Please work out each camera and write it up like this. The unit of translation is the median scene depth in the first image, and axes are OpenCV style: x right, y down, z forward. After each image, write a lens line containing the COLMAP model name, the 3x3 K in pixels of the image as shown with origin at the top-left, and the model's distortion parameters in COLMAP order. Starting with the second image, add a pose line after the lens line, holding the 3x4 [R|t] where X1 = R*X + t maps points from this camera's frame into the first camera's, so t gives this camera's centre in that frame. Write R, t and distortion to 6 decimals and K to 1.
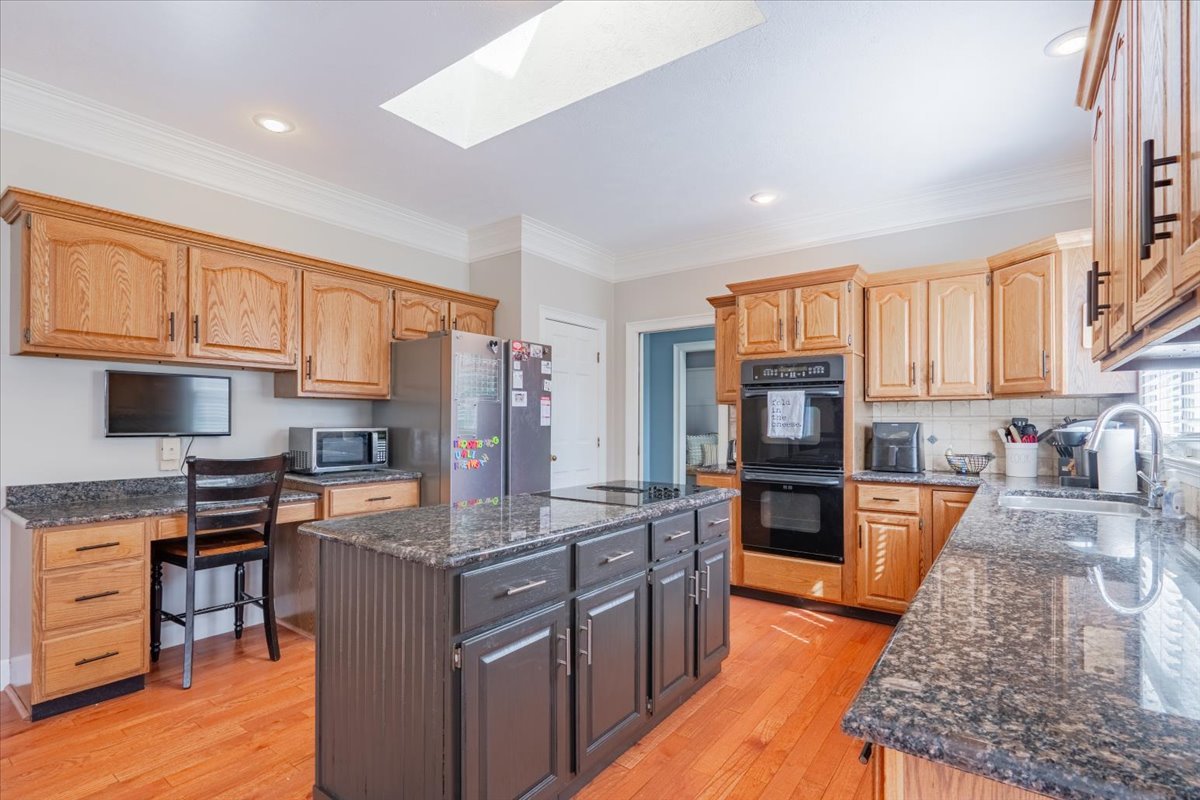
lens RADIAL K [[573.4, 0, 596.1], [0, 573.4, 416.4], [0, 0, 1]] dist [0.001031, -0.000394]
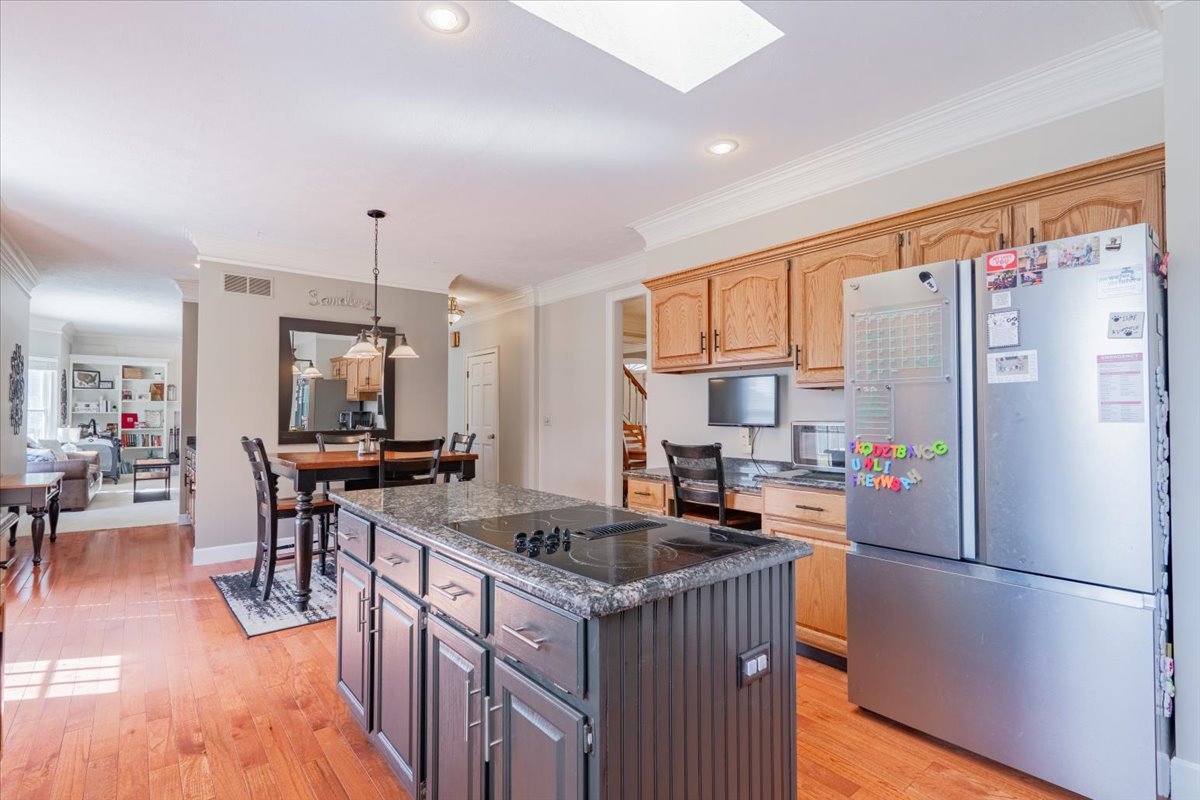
lens RADIAL K [[573.4, 0, 600.2], [0, 573.4, 401.8], [0, 0, 1]] dist [0.001031, -0.000394]
pose [[-0.247333, -0.023465, -0.968646, 0.432110], [0.008740, 0.999612, -0.026447, 0.009078], [0.968891, -0.015007, -0.247032, 0.796686]]
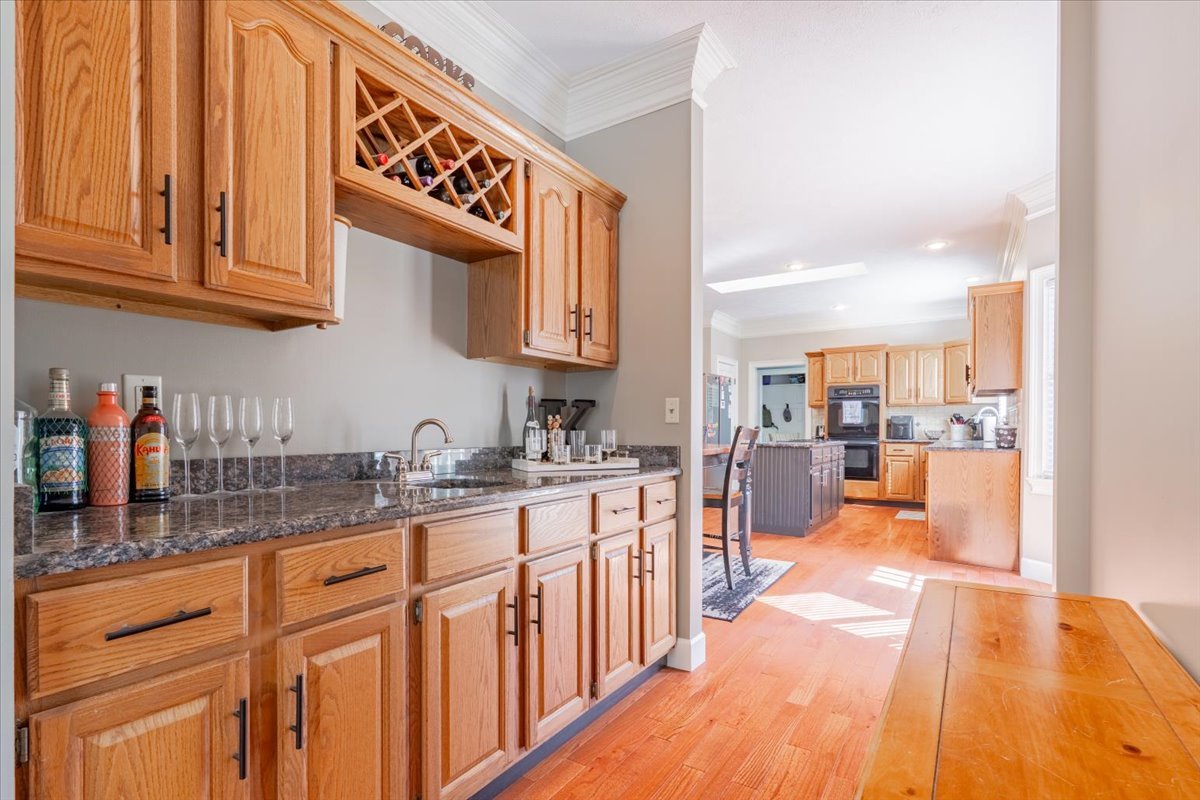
lens RADIAL K [[573.4, 0, 602.9], [0, 573.4, 430.3], [0, 0, 1]] dist [0.001031, -0.000394]
pose [[0.997697, -0.001641, 0.067807, -0.747737], [0.000751, 0.999913, 0.013153, 0.035554], [-0.067823, -0.013072, 0.997612, -1.078130]]
